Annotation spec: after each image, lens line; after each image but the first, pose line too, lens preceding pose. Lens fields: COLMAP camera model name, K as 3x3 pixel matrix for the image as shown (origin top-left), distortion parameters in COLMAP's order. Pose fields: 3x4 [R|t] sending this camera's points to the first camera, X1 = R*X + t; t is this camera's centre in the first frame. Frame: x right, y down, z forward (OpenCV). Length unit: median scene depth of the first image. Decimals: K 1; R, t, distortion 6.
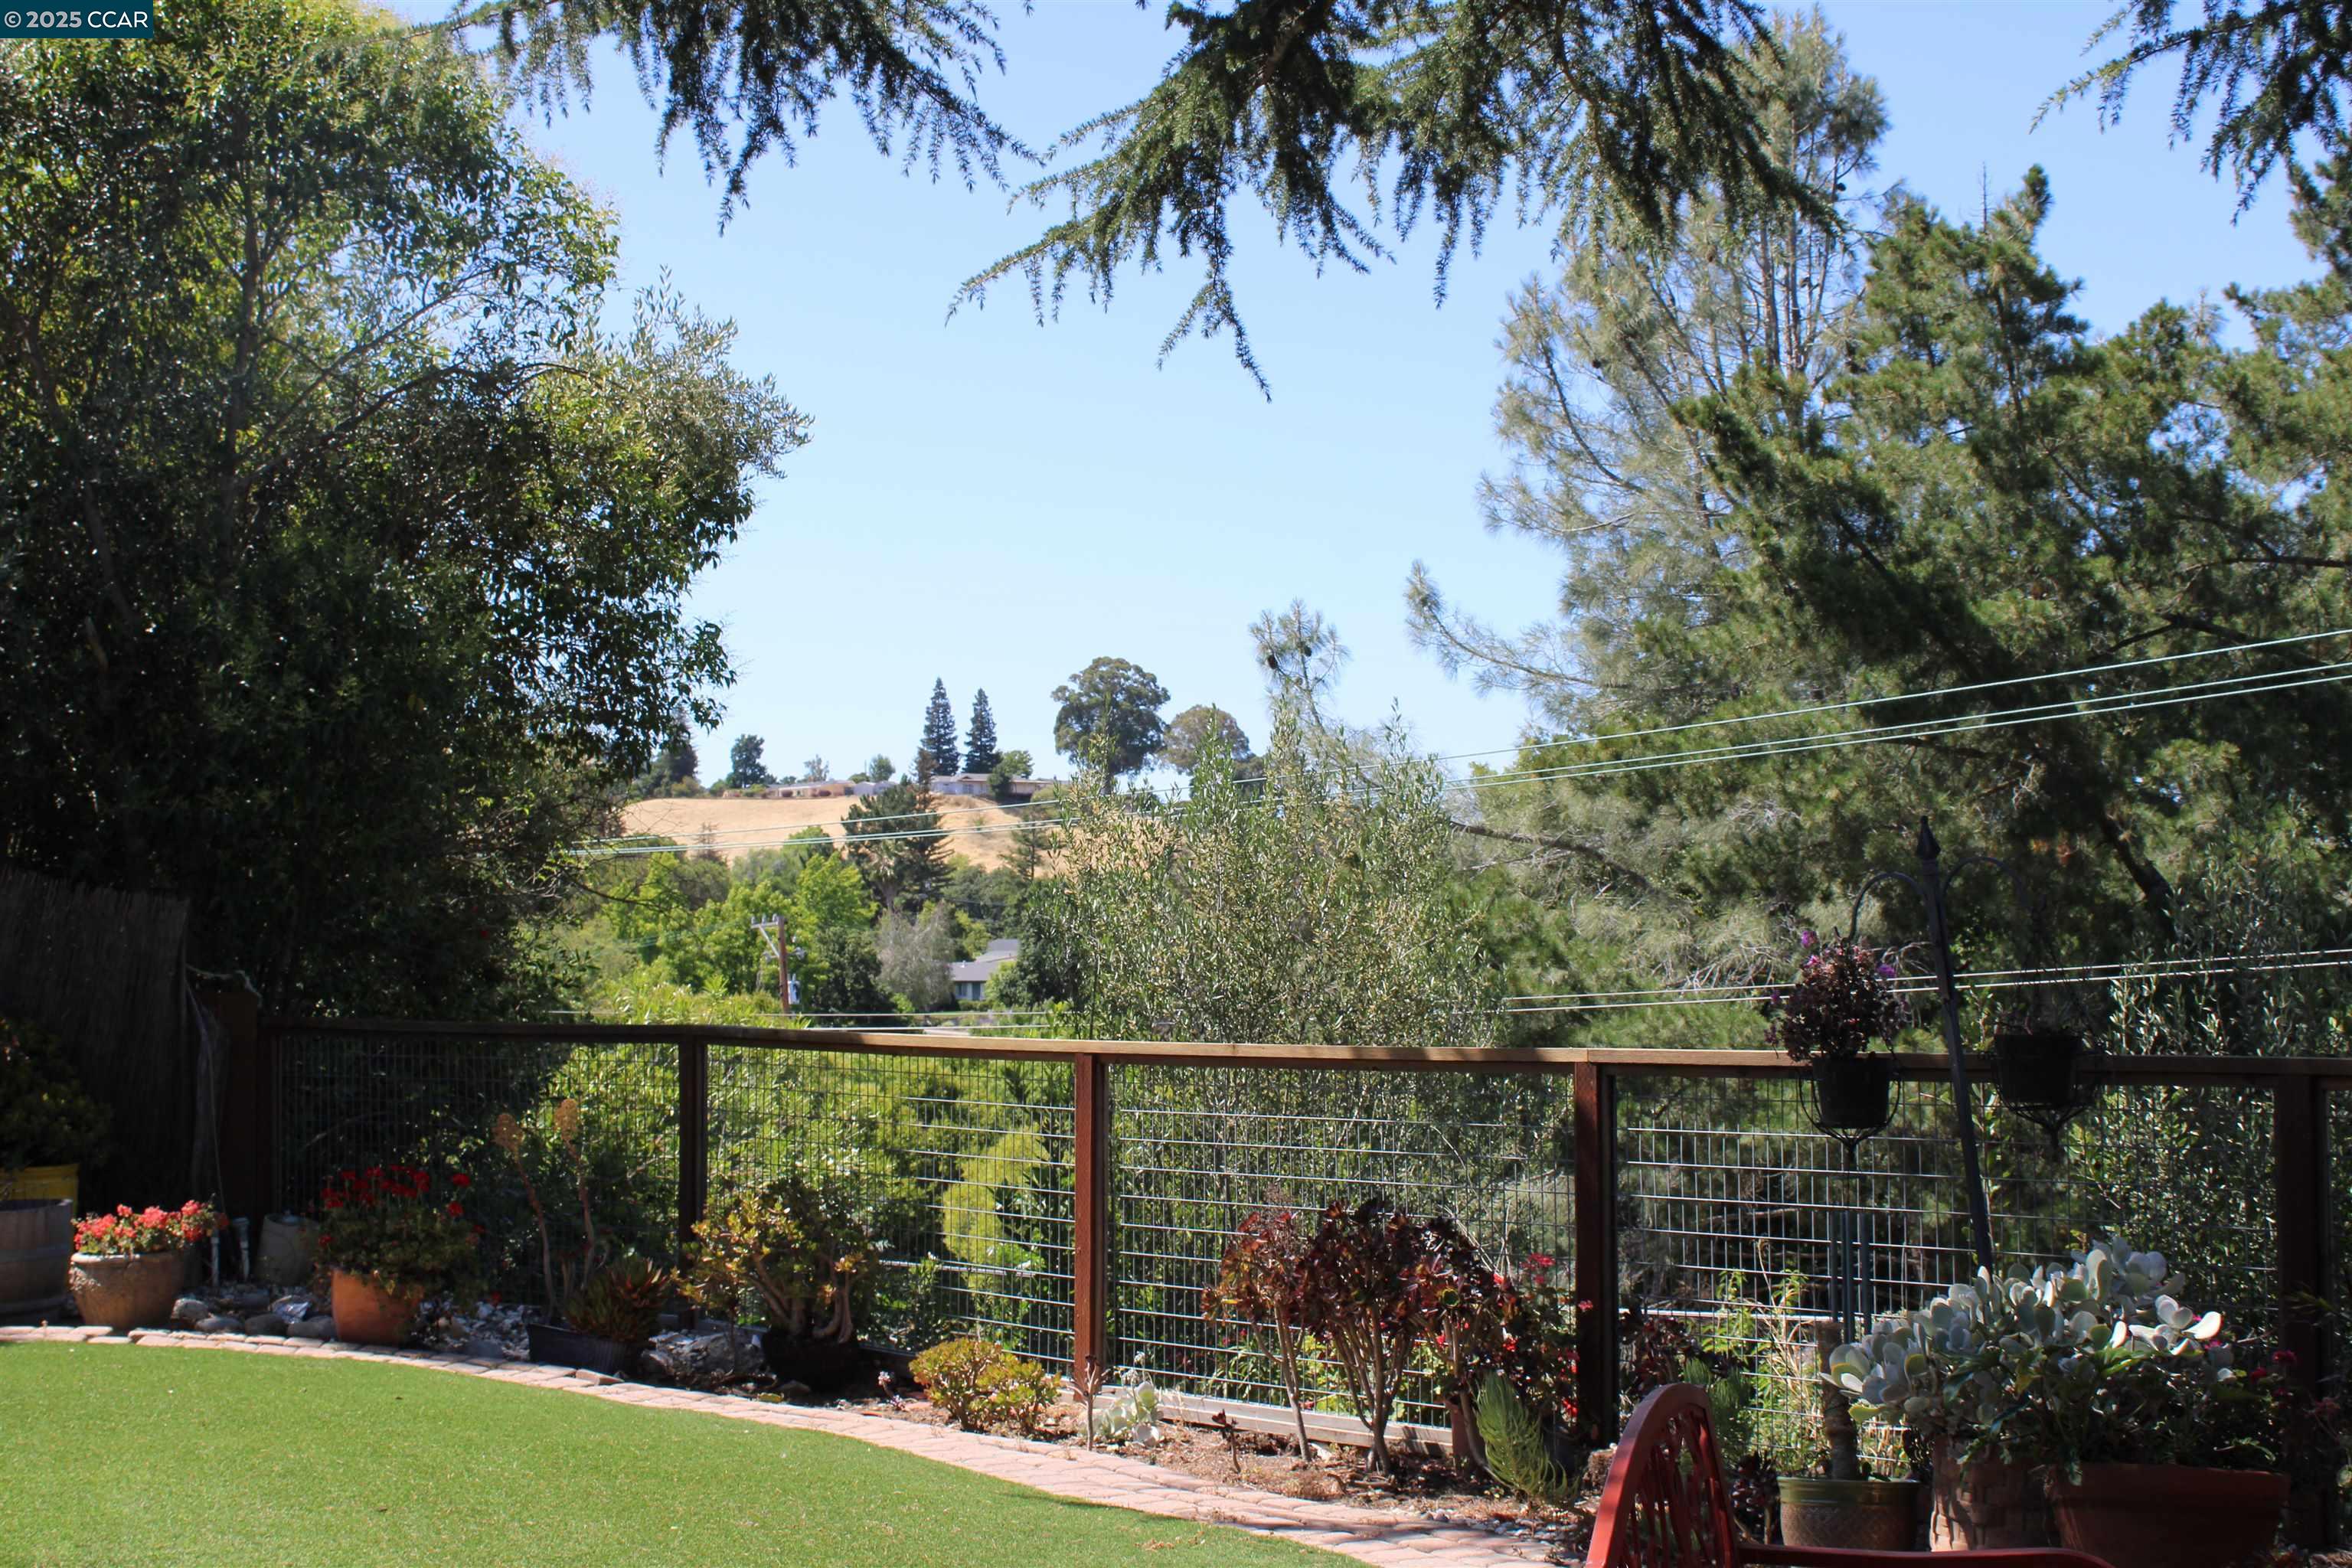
lens RADIAL K [[2742.9, 0, 1176.0], [0, 2742.9, 784.0], [0, 0, 1]] dist [-0.084237, 0.020081]
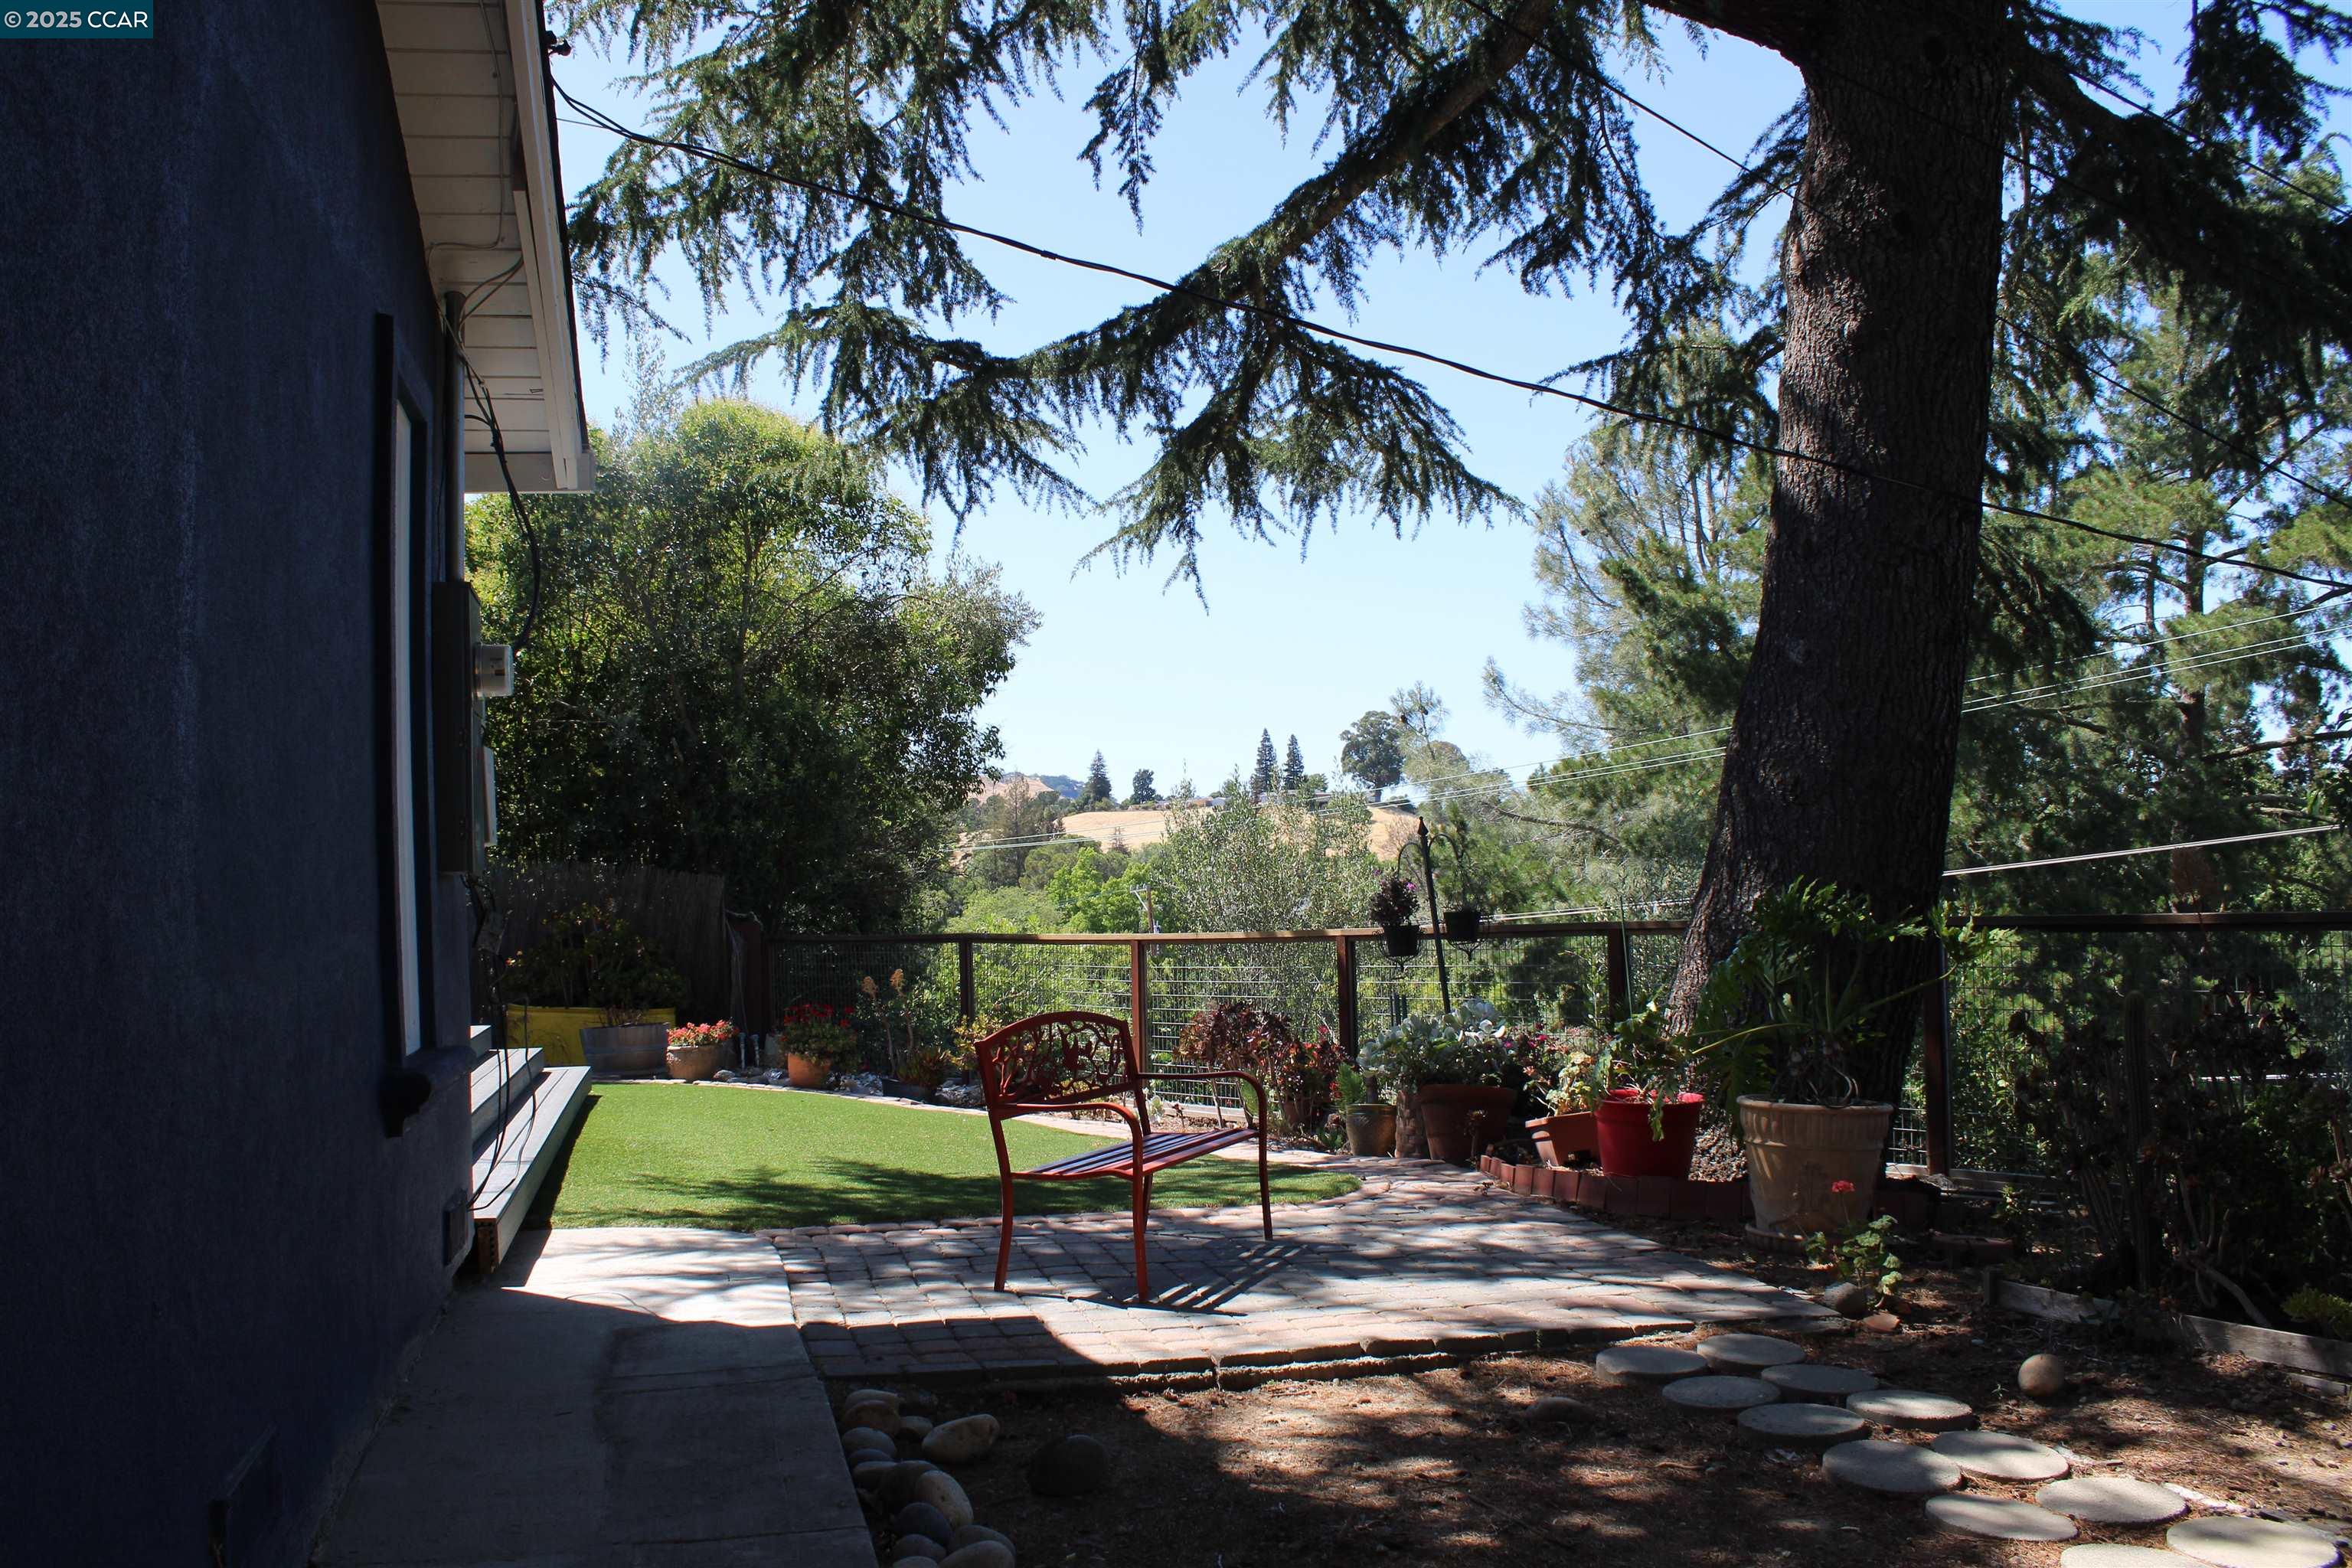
lens RADIAL K [[1875.8, 0, 1176.0], [0, 1875.8, 784.0], [0, 0, 1]] dist [-0.135089, -0.000588]
pose [[0.987914, -0.032908, -0.151469, 0.148347], [0.032030, 0.999453, -0.008230, -0.003572], [0.151657, 0.003279, 0.988428, -0.261020]]
